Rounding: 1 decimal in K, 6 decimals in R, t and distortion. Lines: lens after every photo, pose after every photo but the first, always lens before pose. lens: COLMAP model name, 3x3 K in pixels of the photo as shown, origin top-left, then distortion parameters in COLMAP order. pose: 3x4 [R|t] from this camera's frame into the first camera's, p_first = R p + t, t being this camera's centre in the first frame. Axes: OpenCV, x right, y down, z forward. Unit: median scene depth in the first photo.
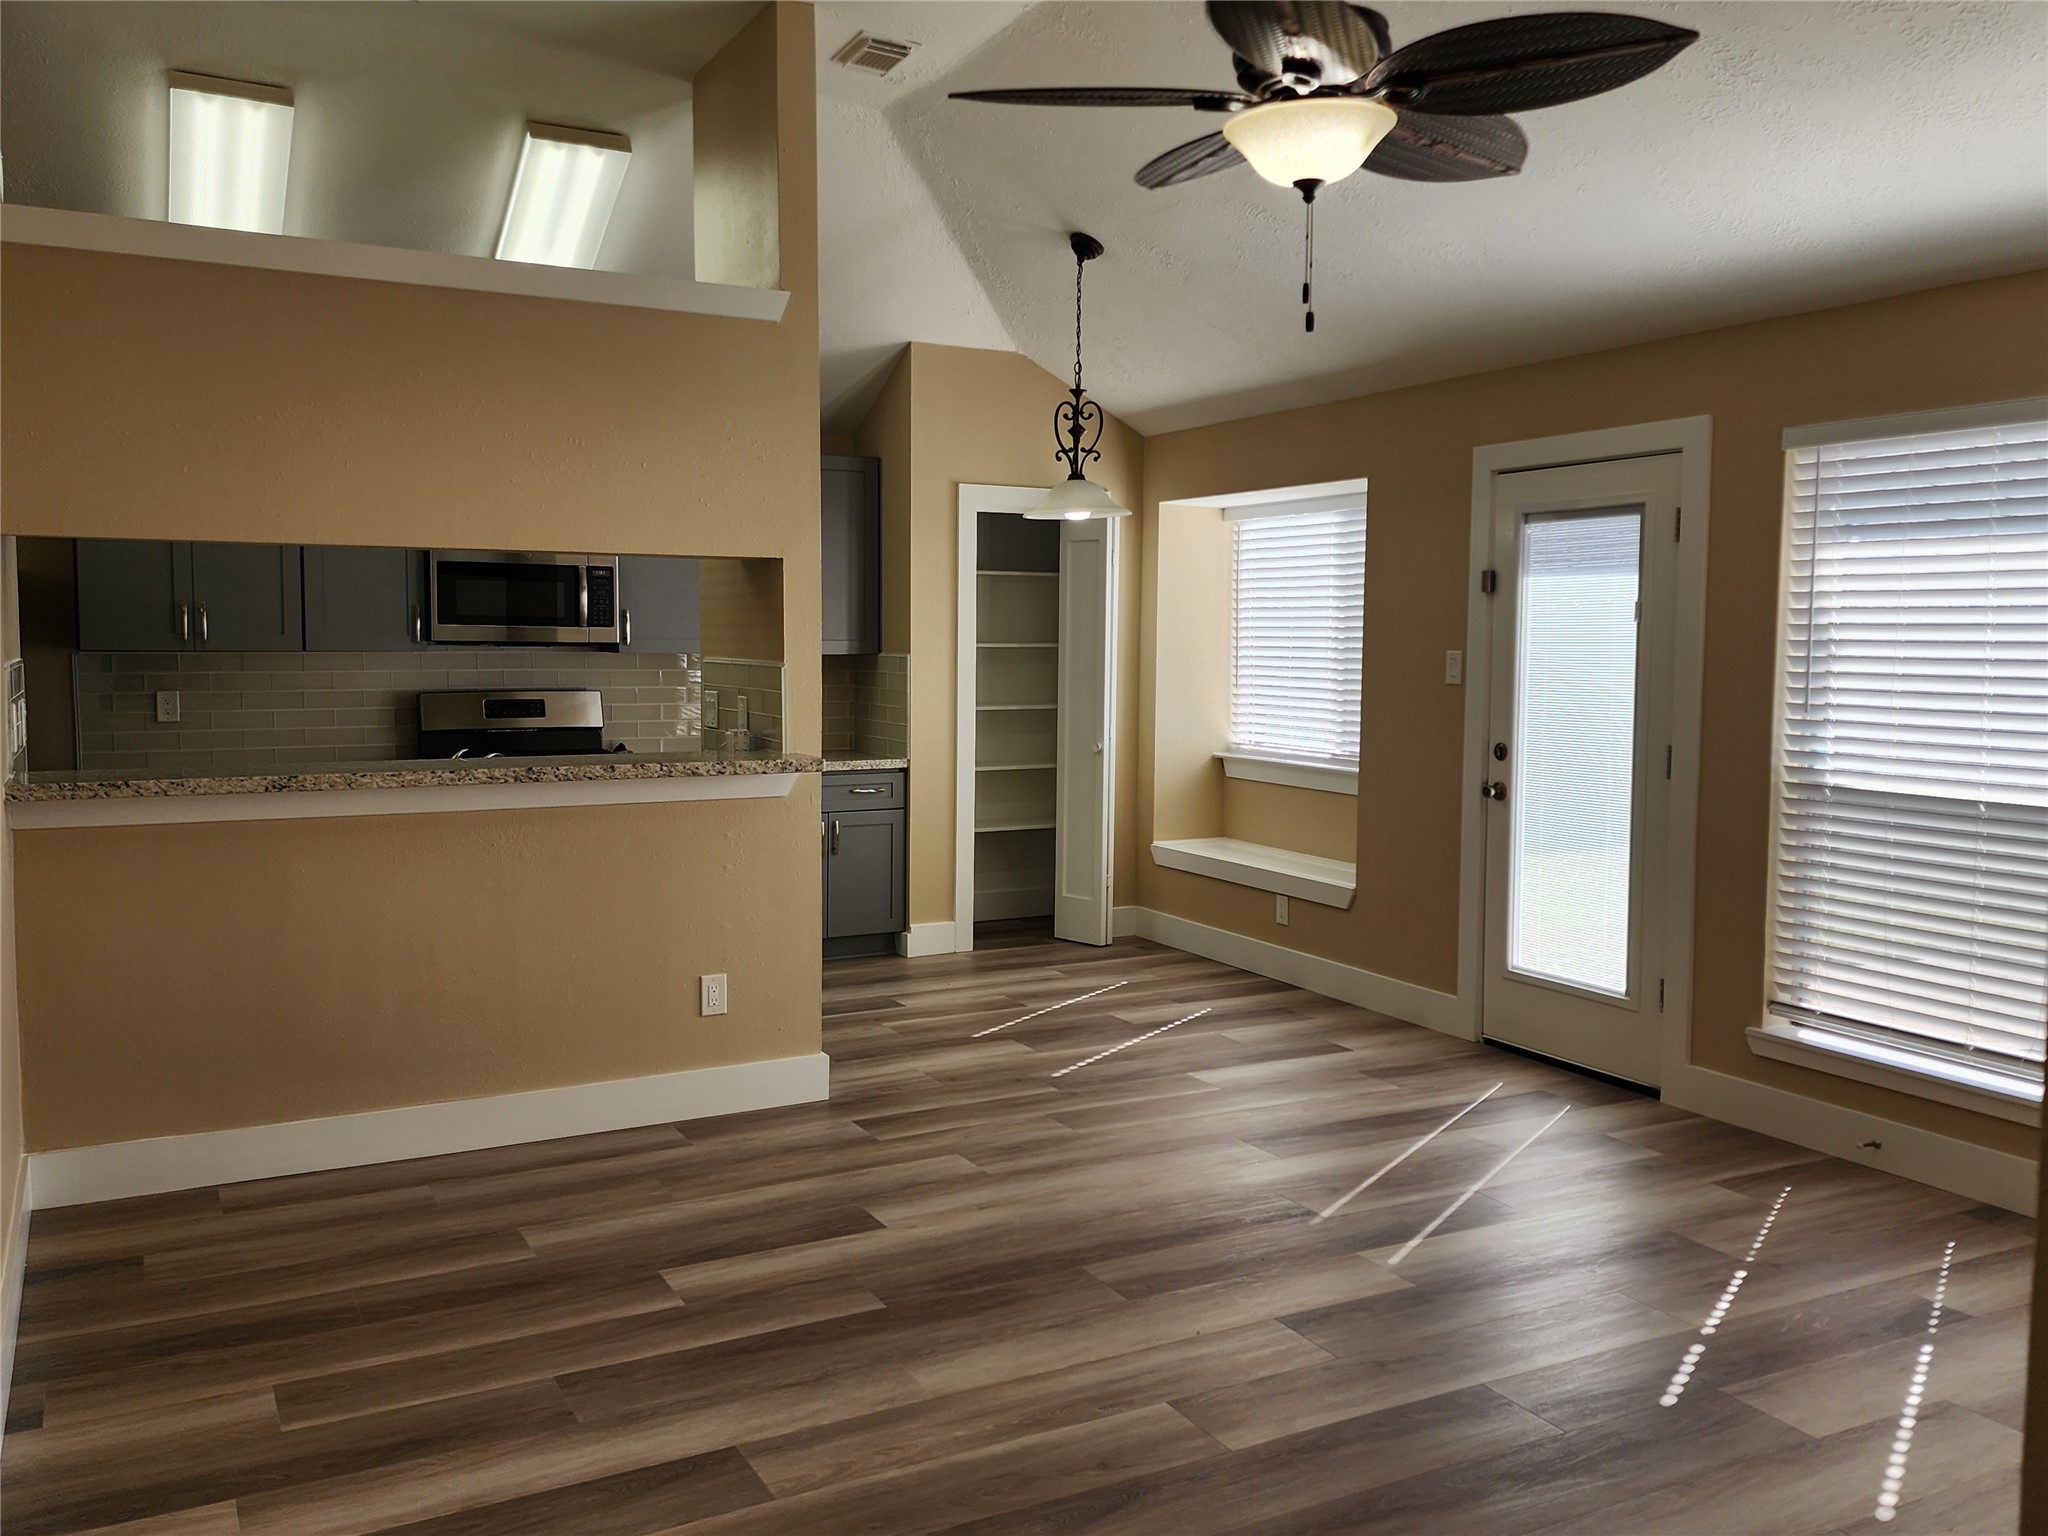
lens RADIAL K [[1680.4, 0, 1026.2], [0, 1680.4, 753.7], [0, 0, 1]] dist [0.083609, -0.047182]
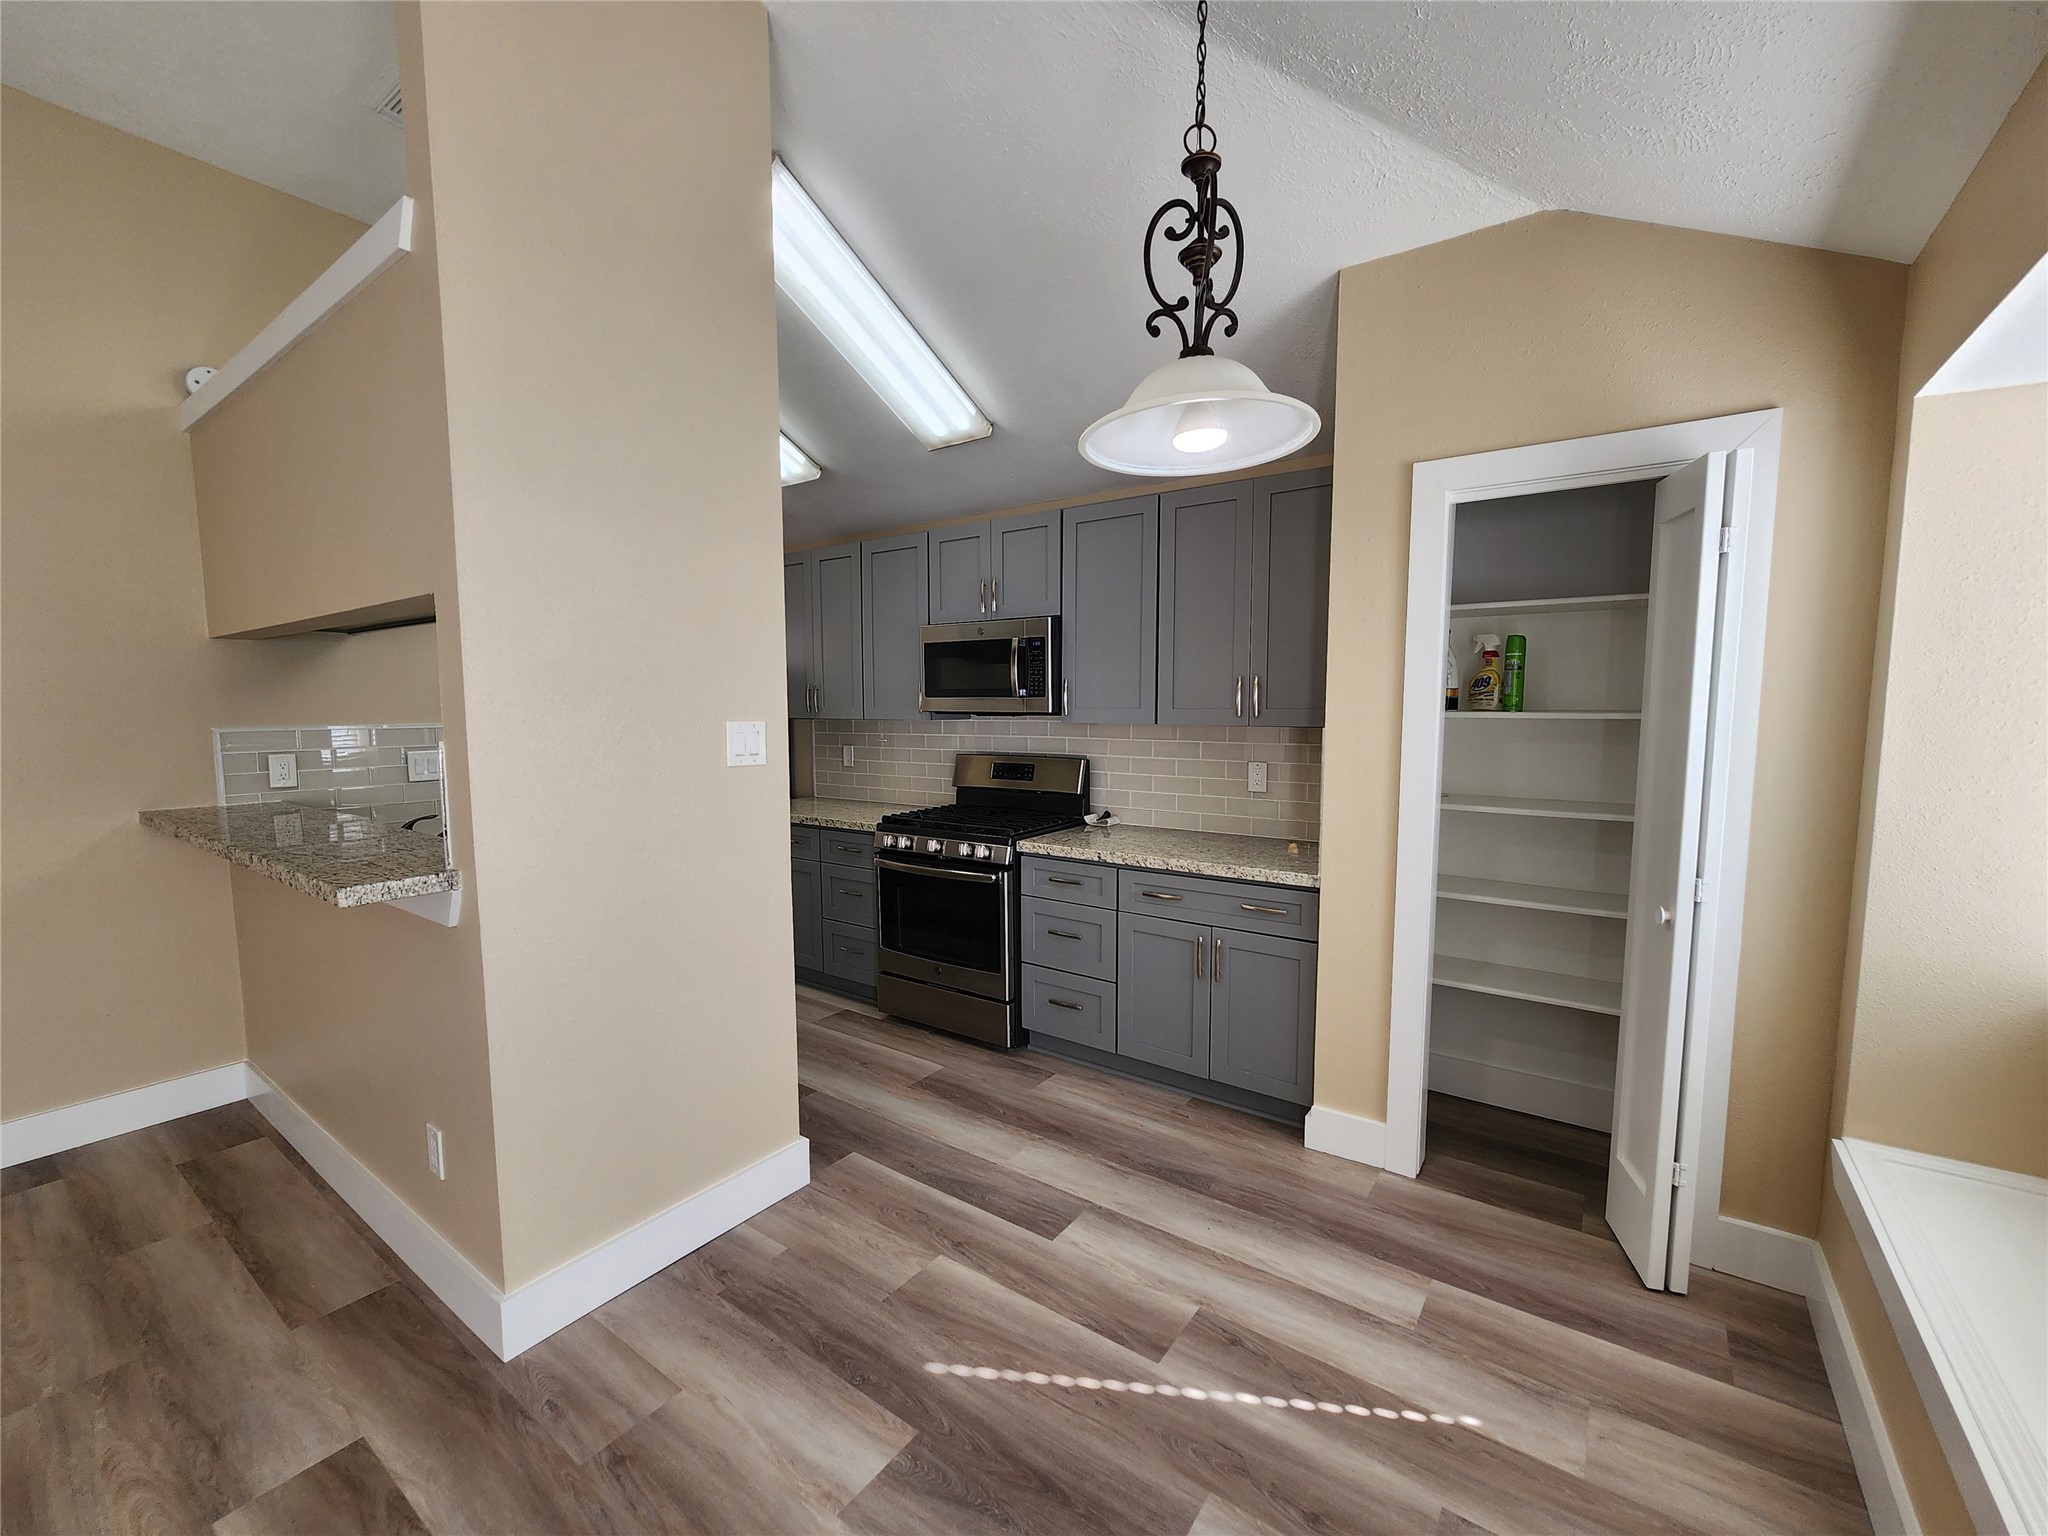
lens RADIAL K [[842.8, 0, 1024.3], [0, 842.8, 780.6], [0, 0, 1]] dist [-0.012386, 0.004036]
pose [[0.435990, 0.075973, -0.896739, 0.271638], [-0.059449, 0.996685, 0.055537, -0.069882], [0.897986, 0.029097, 0.439061, 1.034700]]
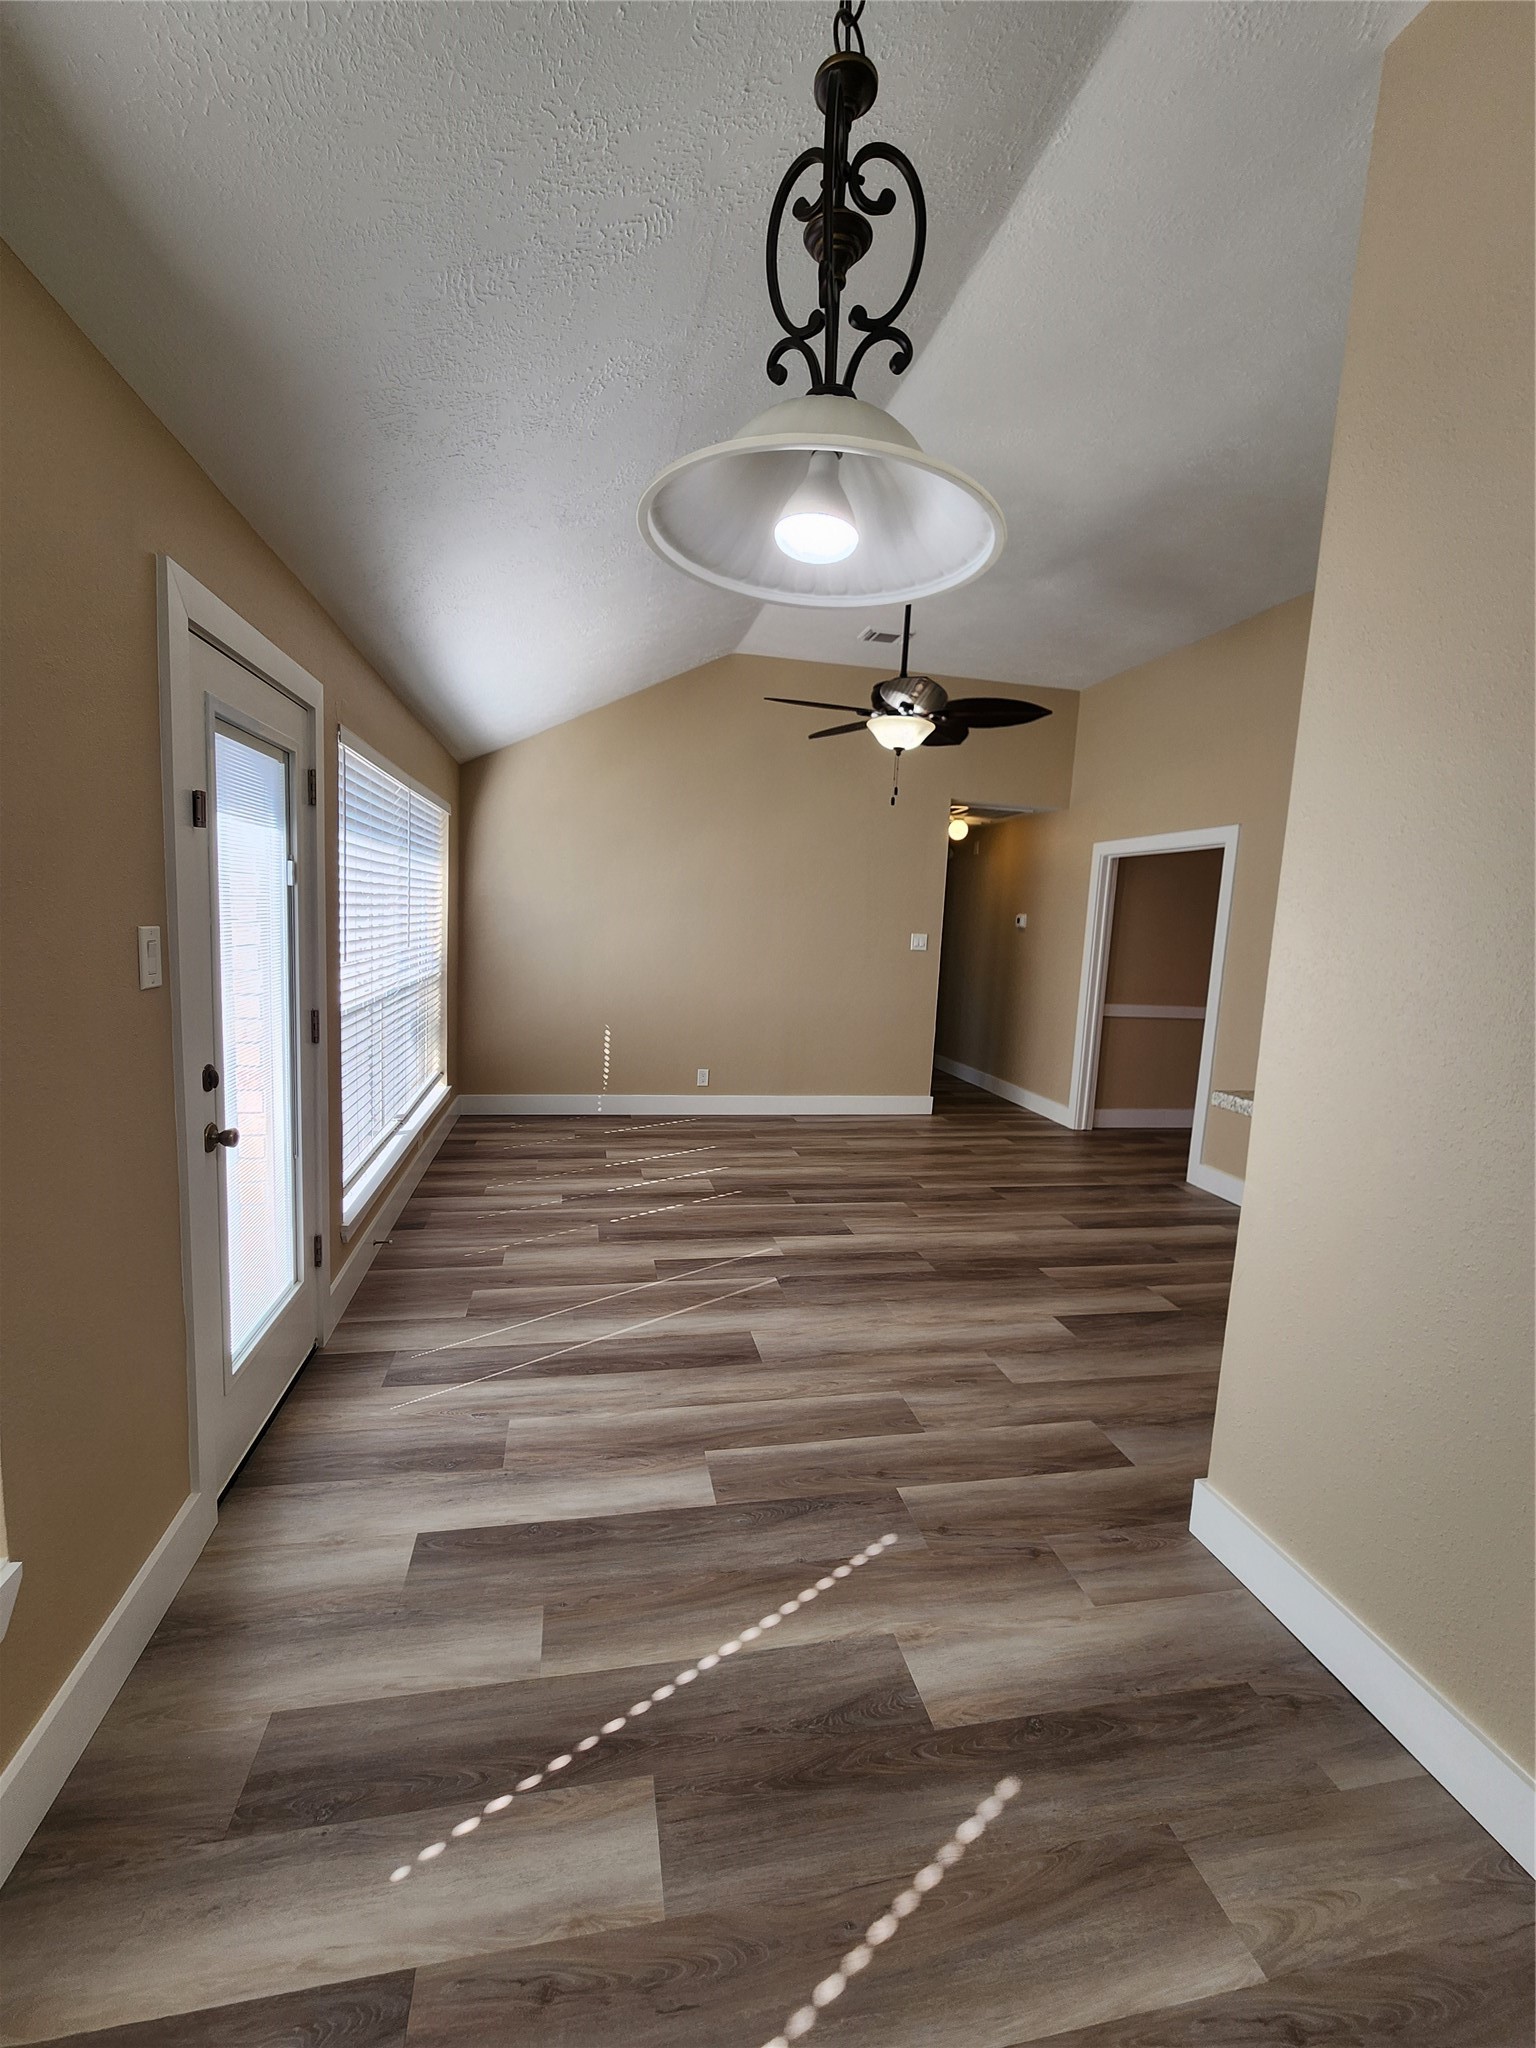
lens RADIAL K [[842.8, 0, 747.3], [0, 842.8, 1032.2], [0, 0, 1]] dist [-0.012386, 0.004036]
pose [[-0.953239, -0.093477, 0.287398, -0.008733], [-0.033227, 0.977614, 0.207766, -0.104456], [-0.300386, 0.188501, -0.935006, 1.393781]]
